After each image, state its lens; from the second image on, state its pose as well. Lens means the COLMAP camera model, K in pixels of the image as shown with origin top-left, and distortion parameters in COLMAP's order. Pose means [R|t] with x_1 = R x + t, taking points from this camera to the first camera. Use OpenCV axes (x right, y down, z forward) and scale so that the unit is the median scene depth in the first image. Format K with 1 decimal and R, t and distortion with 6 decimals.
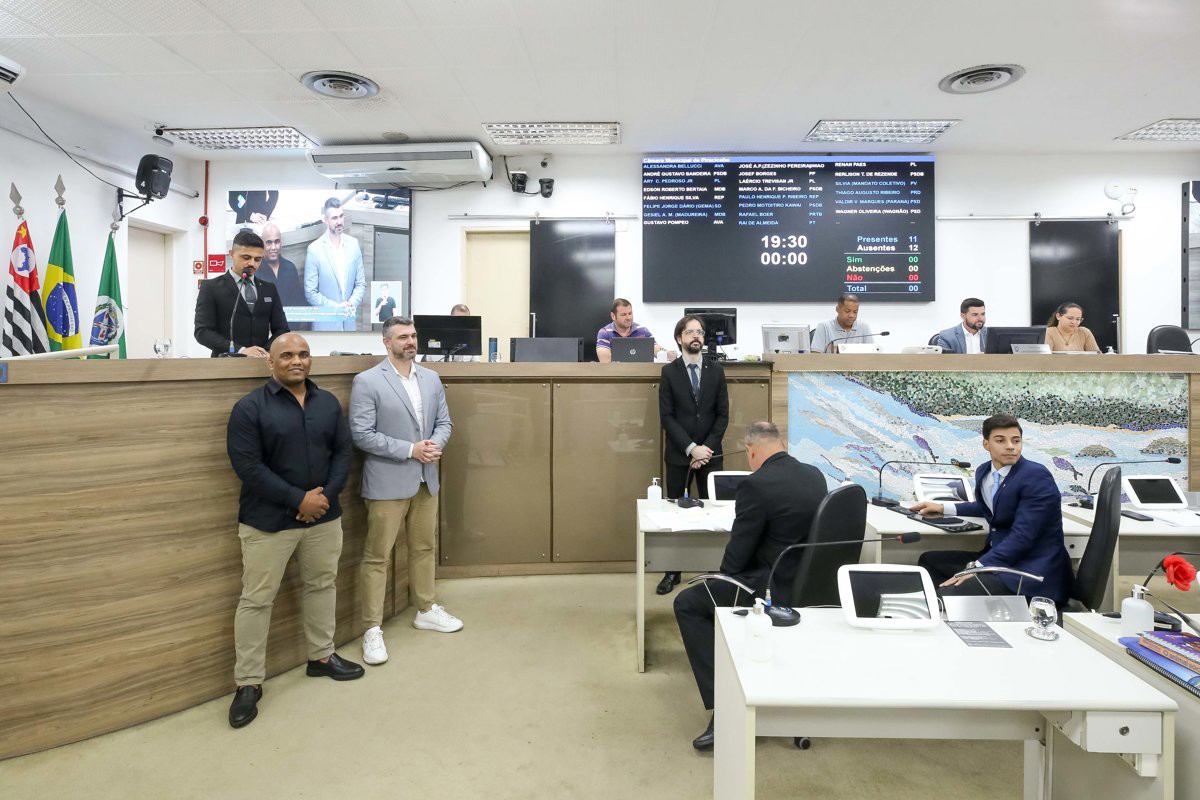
lens RADIAL K [[659.7, 0, 596.4], [0, 659.7, 338.6], [0, 0, 1]] dist [-0.026641, 0.000409]
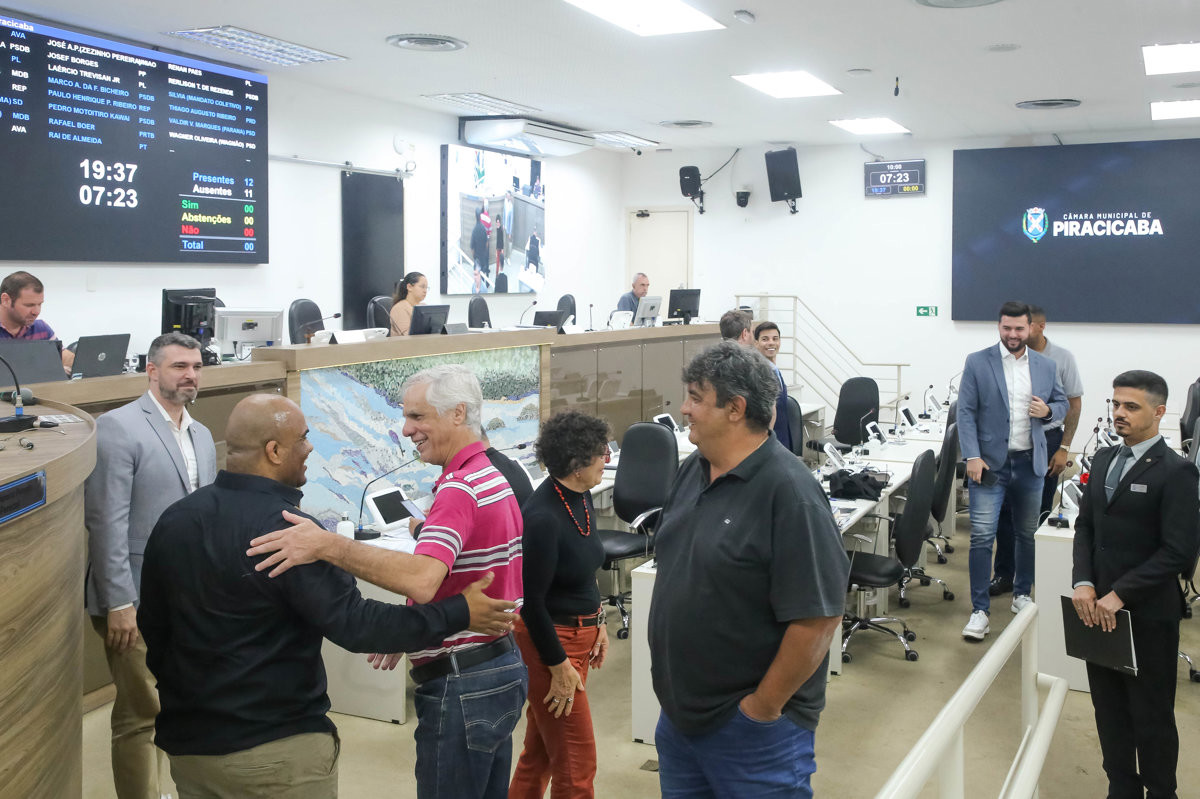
lens RADIAL K [[1207.8, 0, 647.3], [0, 1207.8, 317.6], [0, 0, 1]] dist [0.019067, 0.033204]
pose [[0.351941, -0.035587, 0.935346, -0.677798], [-0.009545, 0.999089, 0.041603, -0.057229], [-0.935974, -0.023570, 0.351280, 0.064598]]
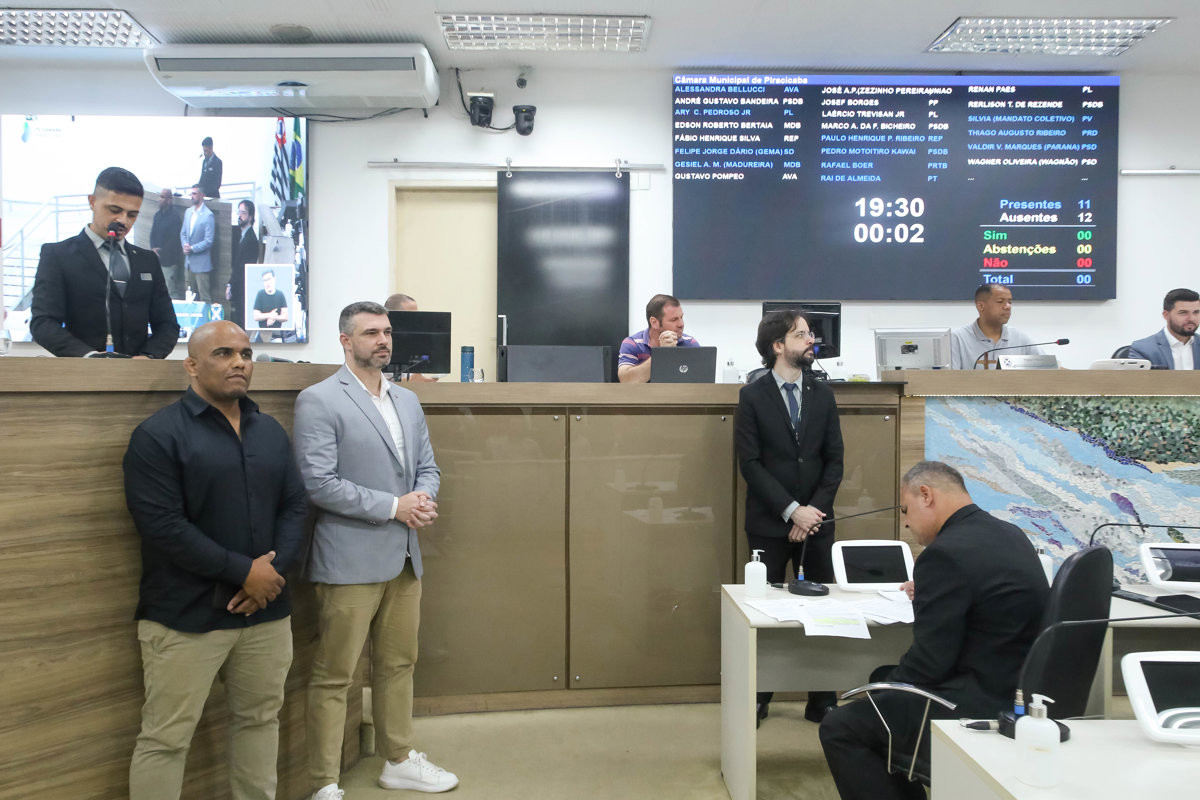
lens RADIAL K [[1020.4, 0, 576.2], [0, 1020.4, 396.8], [0, 0, 1]] dist [0.006638, 0.009559]
pose [[0.998473, 0.000680, 0.055238, -0.083406], [-0.001790, 0.999797, 0.020051, 0.021761], [-0.055214, -0.020119, 0.998272, -0.002724]]
